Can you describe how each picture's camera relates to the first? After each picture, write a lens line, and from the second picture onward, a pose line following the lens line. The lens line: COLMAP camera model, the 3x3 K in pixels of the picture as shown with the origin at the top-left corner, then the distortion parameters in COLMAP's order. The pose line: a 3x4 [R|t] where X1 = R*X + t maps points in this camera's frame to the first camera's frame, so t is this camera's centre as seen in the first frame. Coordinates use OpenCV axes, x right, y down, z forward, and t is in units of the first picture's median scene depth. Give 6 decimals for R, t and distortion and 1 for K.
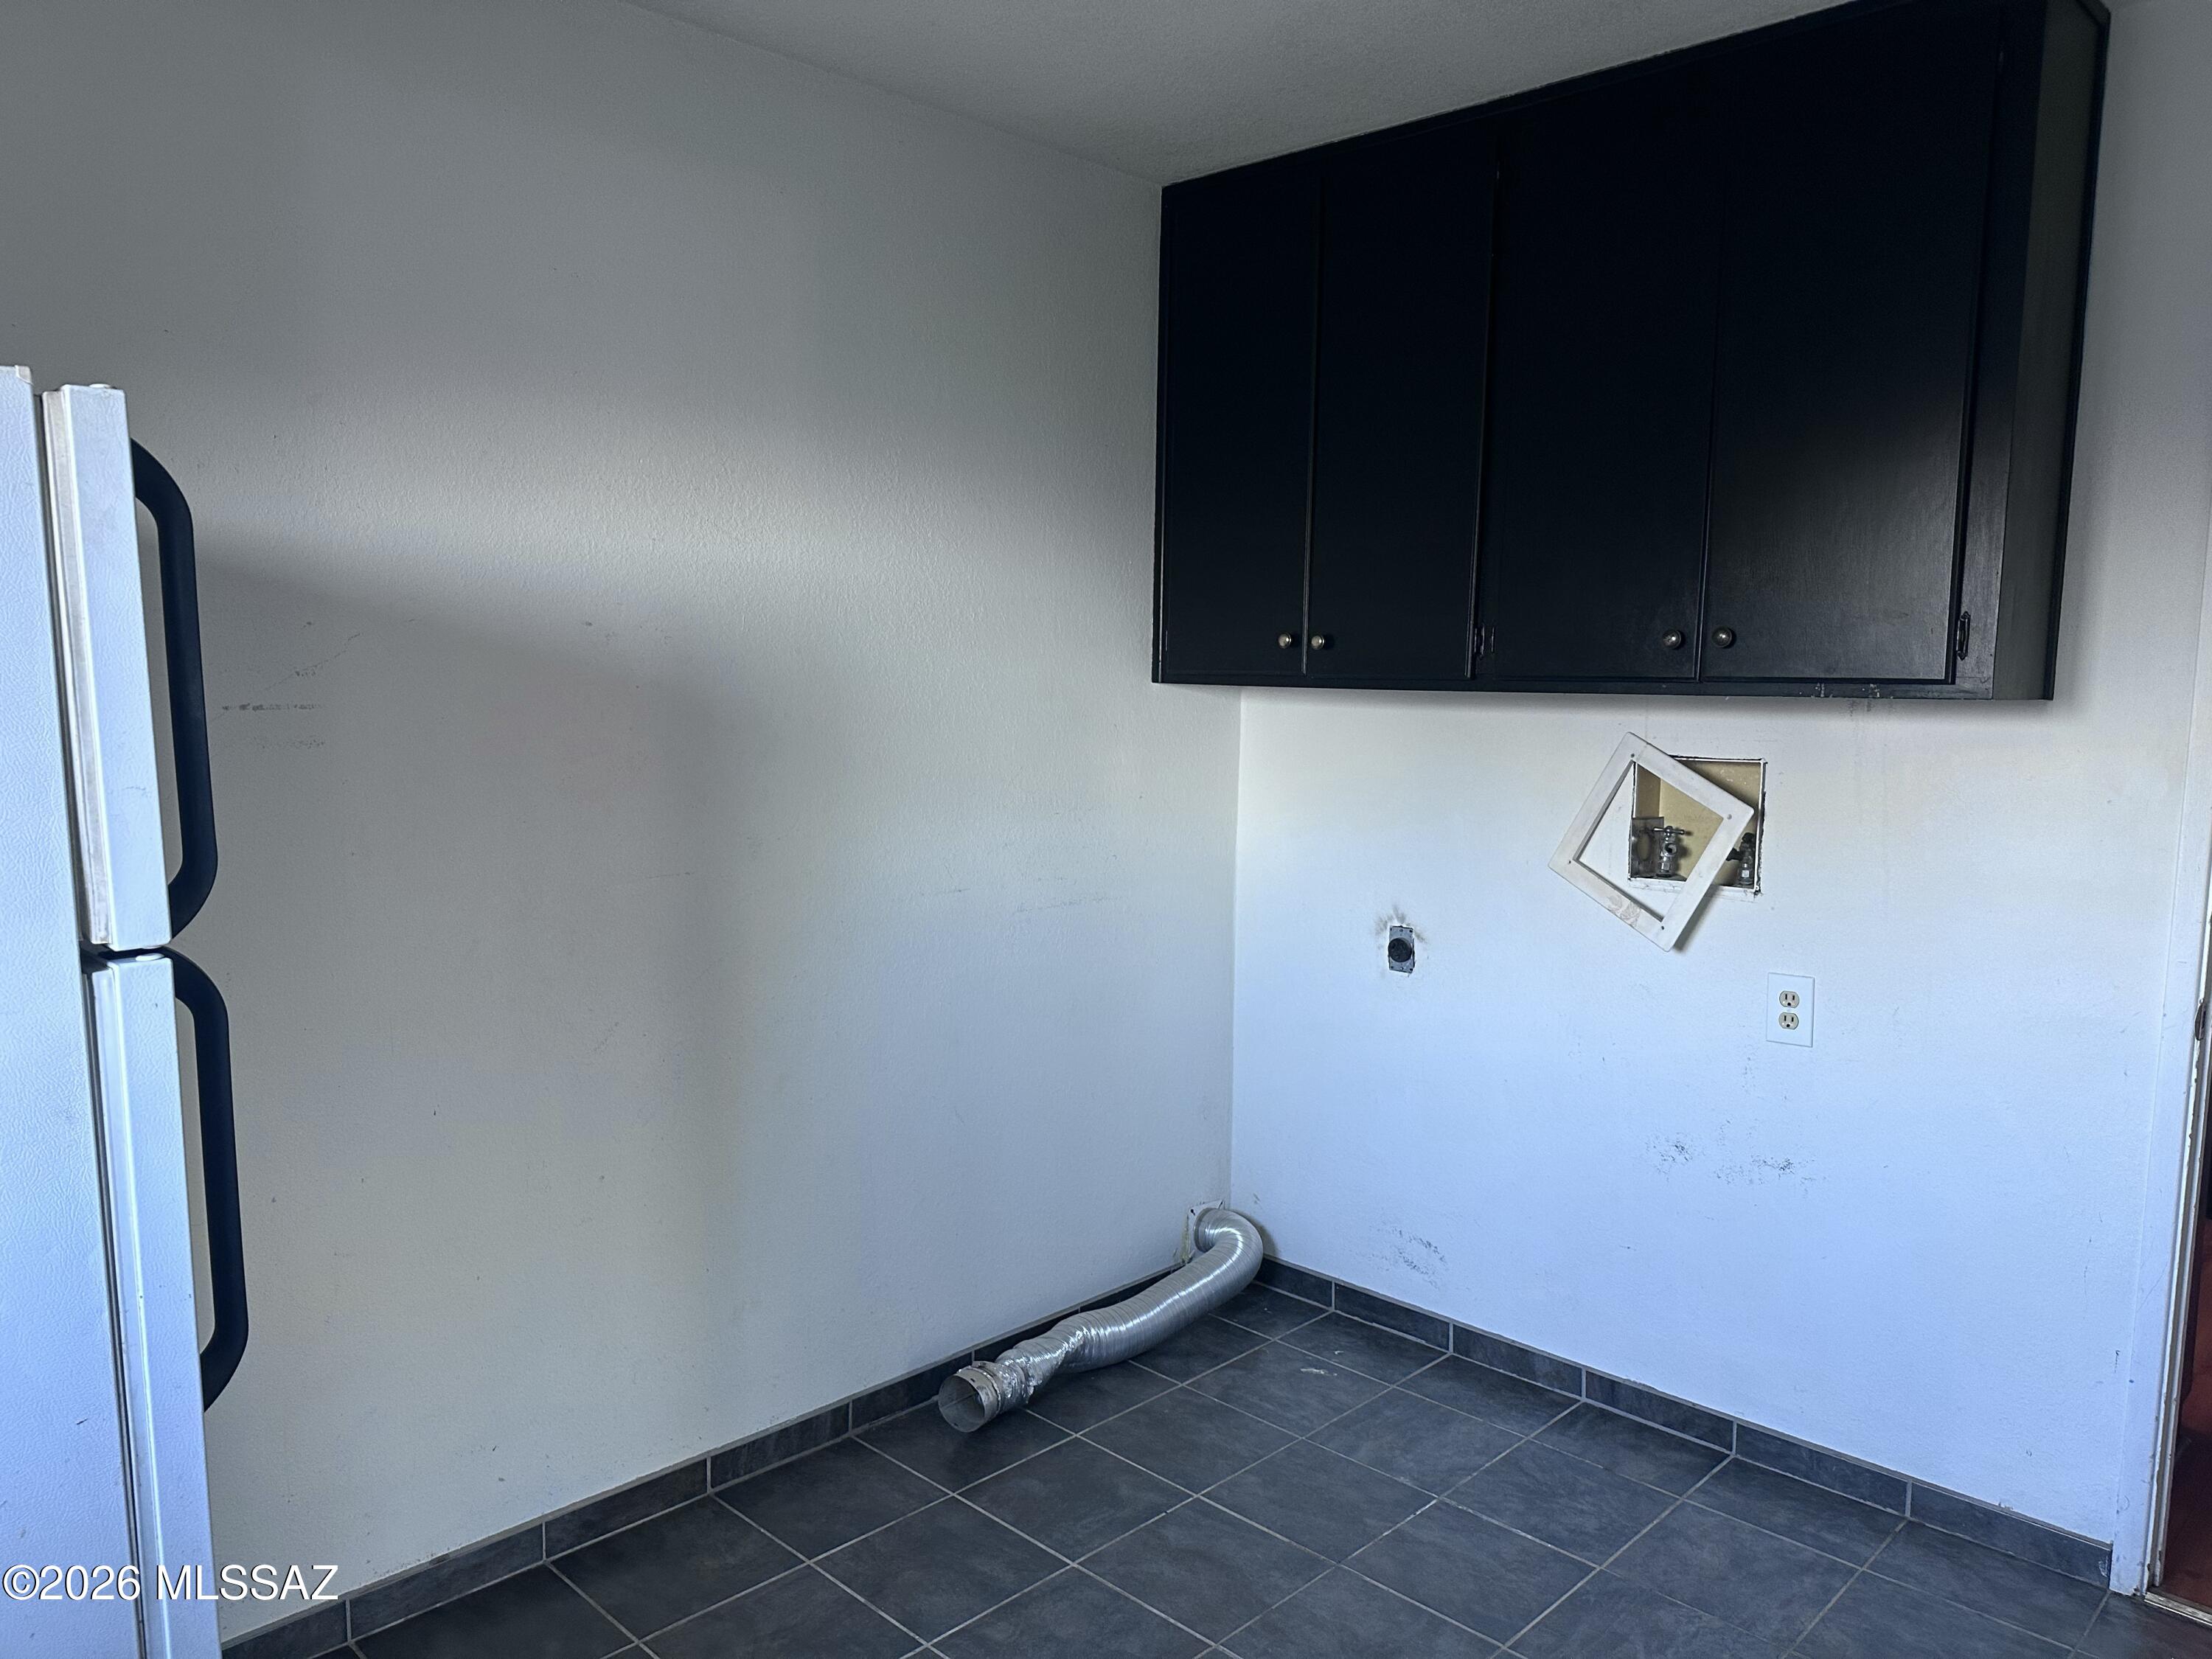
lens RADIAL K [[1560.6, 0, 1143.5], [0, 1560.6, 856.1], [0, 0, 1]] dist [0.113116, -0.230635]
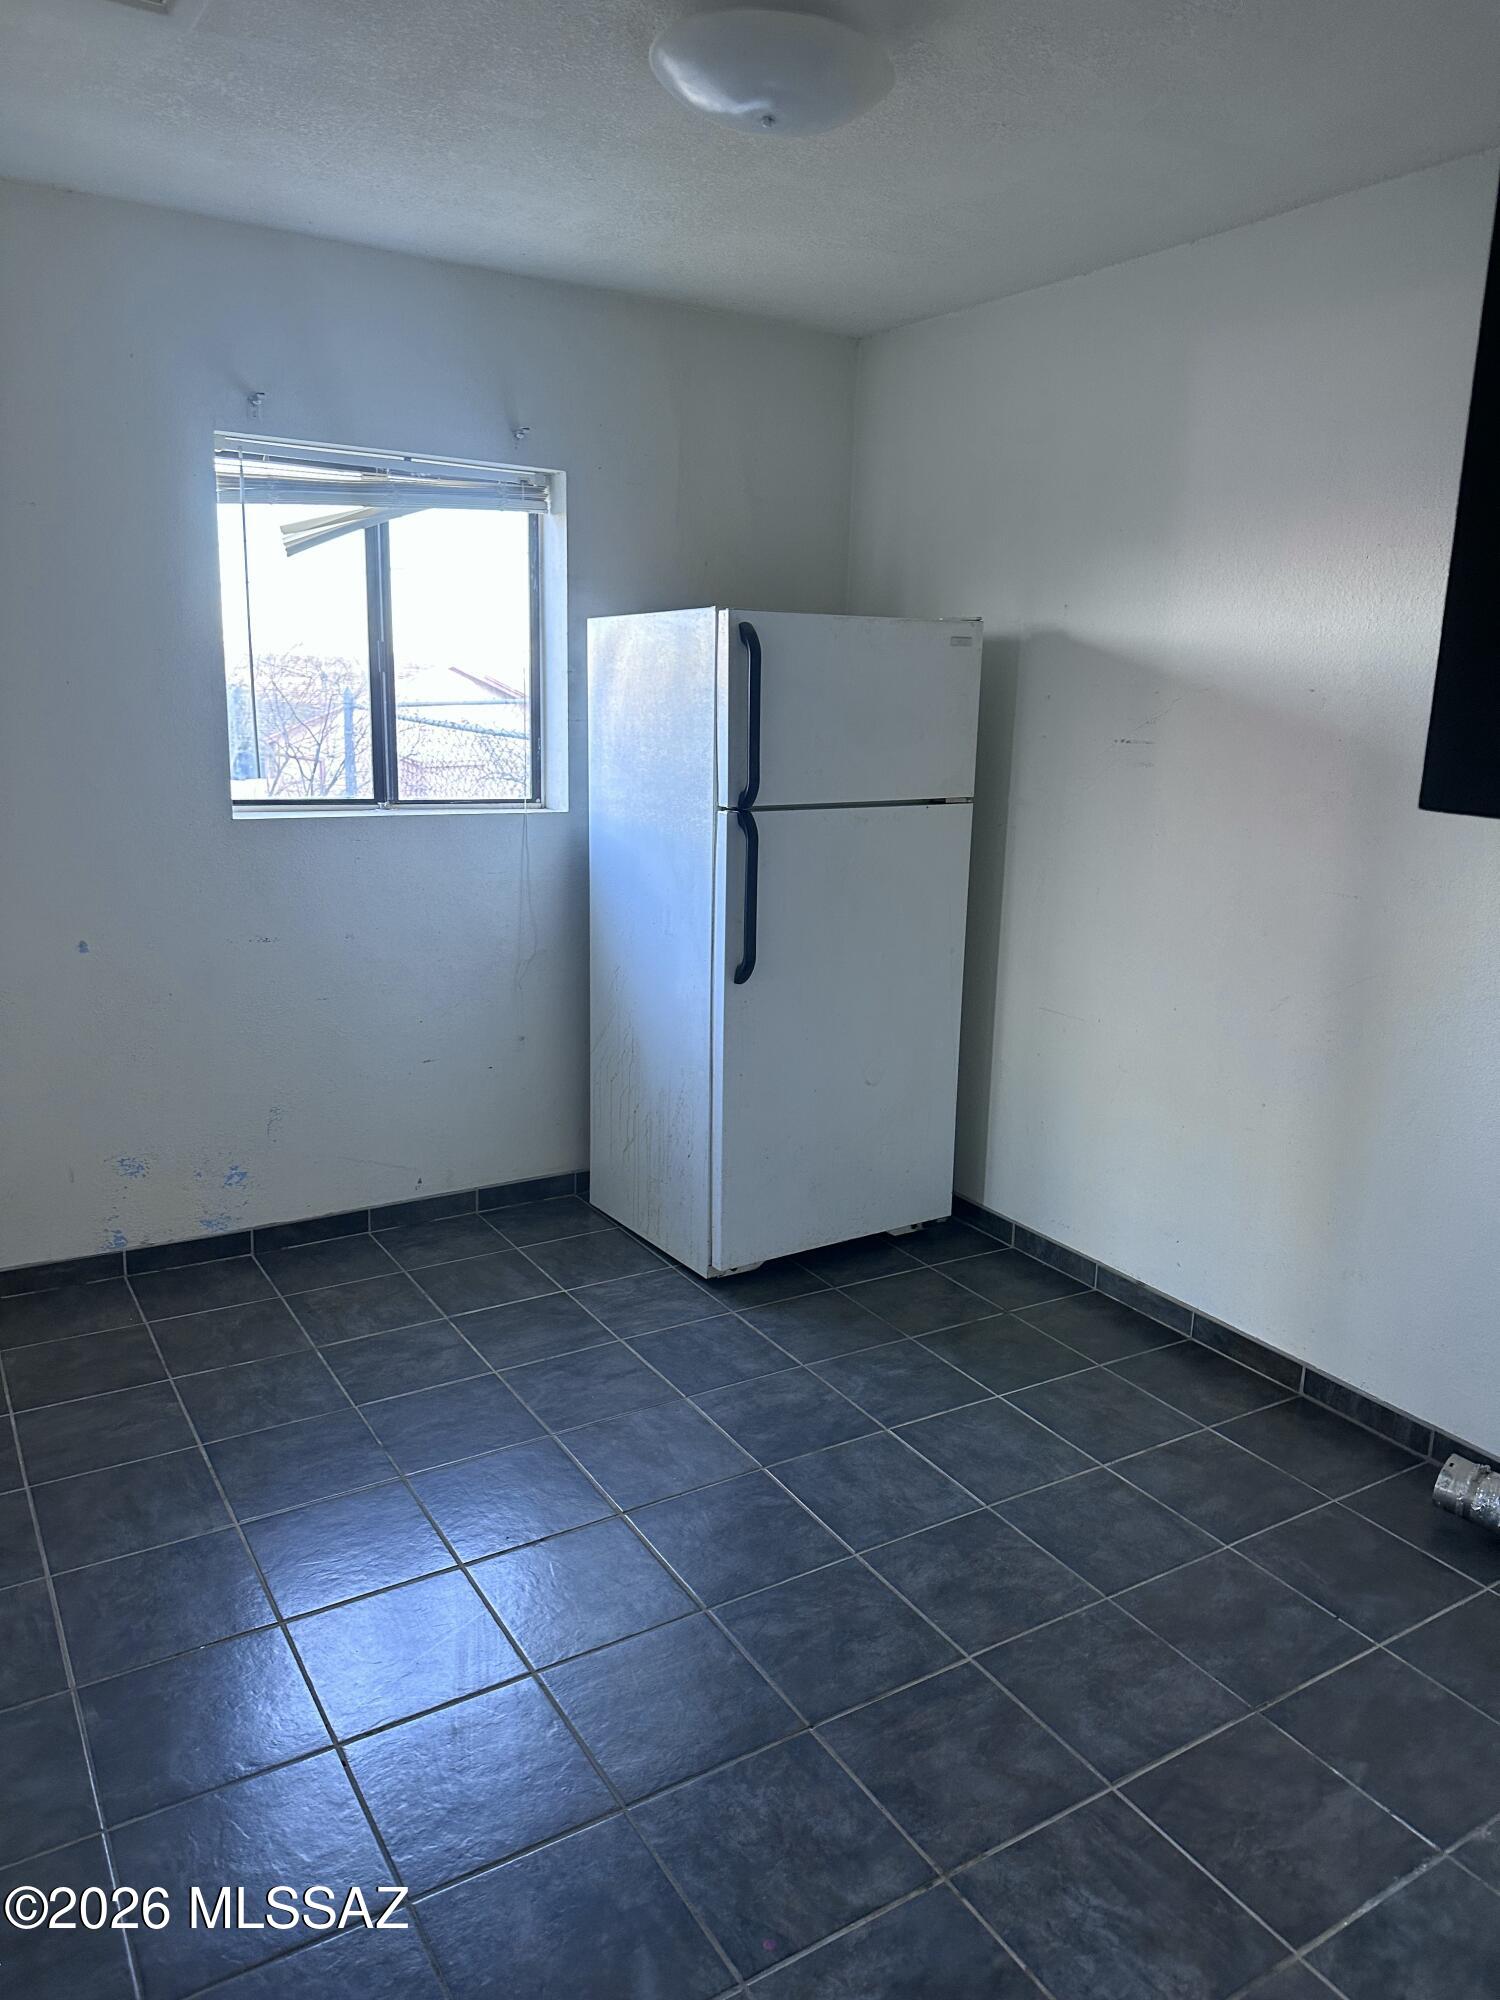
lens RADIAL K [[1410.9, 0, 750.0], [0, 1410.9, 1000.0], [0, 0, 1]] dist [0.134745, -0.192417]
pose [[-0.250845, 0.189719, -0.949254, 0.933850], [-0.154335, 0.960226, 0.232695, -0.105395], [0.955645, 0.204874, -0.211588, 0.820835]]
